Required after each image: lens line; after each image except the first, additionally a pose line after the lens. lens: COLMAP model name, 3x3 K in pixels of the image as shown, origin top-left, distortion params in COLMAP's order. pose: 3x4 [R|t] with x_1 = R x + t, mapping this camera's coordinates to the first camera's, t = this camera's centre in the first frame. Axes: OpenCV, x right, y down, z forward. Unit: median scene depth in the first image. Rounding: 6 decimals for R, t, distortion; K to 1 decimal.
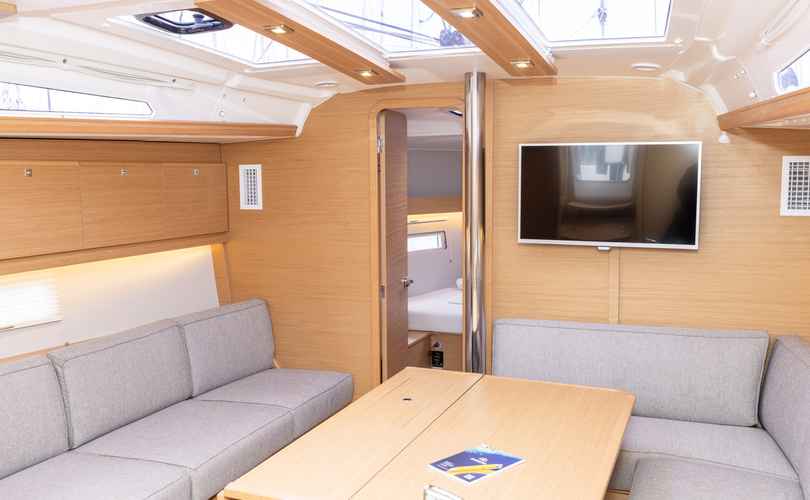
lens RADIAL K [[735.3, 0, 408.5], [0, 735.3, 237.3], [0, 0, 1]] dist [0.007526, 0.000000]
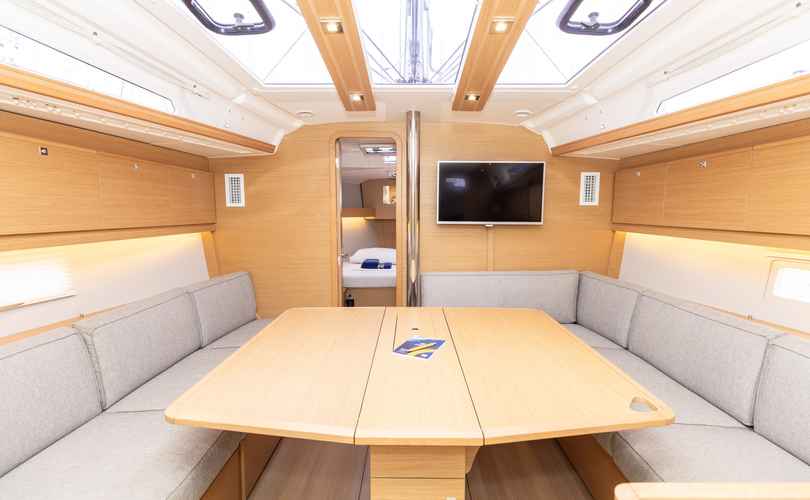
lens RADIAL K [[365.5, 0, 405.4], [0, 365.5, 245.3], [0, 0, 1]] dist [0.004451, -0.000171]
pose [[0.929835, -0.027112, 0.366977, -0.206050], [0.026338, 0.999628, 0.007117, 0.046685], [-0.367034, 0.003048, 0.930203, 0.293269]]
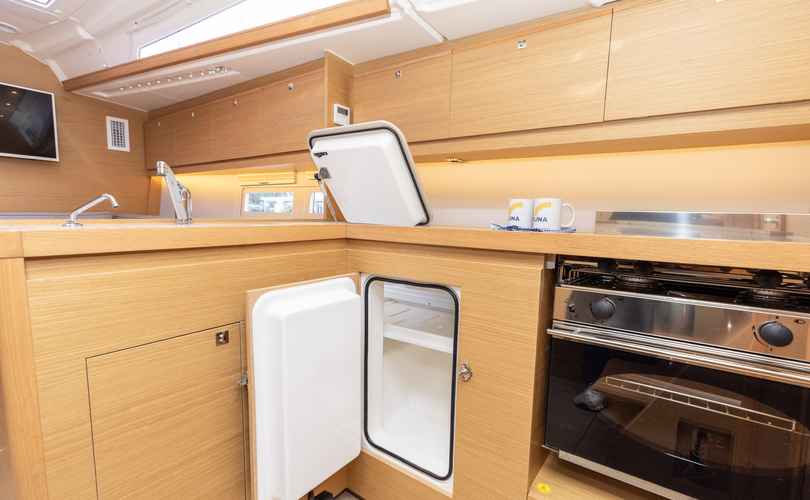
lens RADIAL K [[375.7, 0, 409.3], [0, 375.7, 253.8], [0, 0, 1]] dist [0.007948, 0.001060]
pose [[0.241366, -0.088283, 0.966410, -0.232407], [0.068695, 0.994910, 0.073729, 0.196261], [-0.968000, 0.048592, 0.246201, 0.041940]]
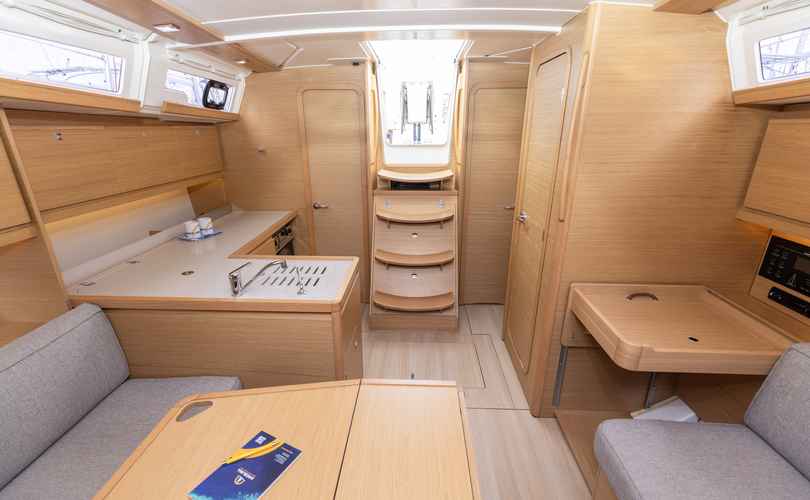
lens RADIAL K [[365.5, 0, 406.5], [0, 365.5, 255.1], [0, 0, 1]] dist [0.004451, -0.000171]
pose [[-0.936026, 0.128535, -0.327618, 0.013638], [-0.023204, 0.906352, 0.421887, -0.087124], [0.351164, 0.402499, -0.845386, 0.825771]]
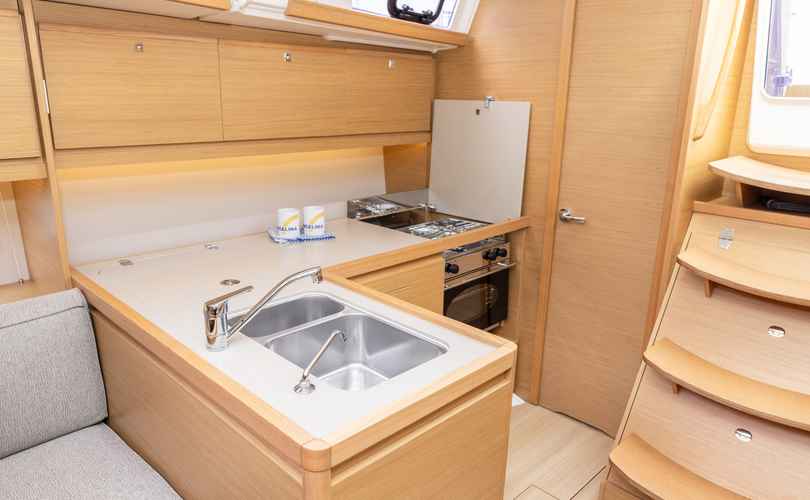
lens RADIAL K [[581.9, 0, 400.0], [0, 581.9, 252.2], [0, 0, 1]] dist [0.010945, -0.002519]
pose [[-0.925184, -0.113184, 0.362247, -0.186092], [0.026283, 0.933094, 0.358672, -0.020982], [-0.378607, 0.341358, -0.860309, 0.612572]]
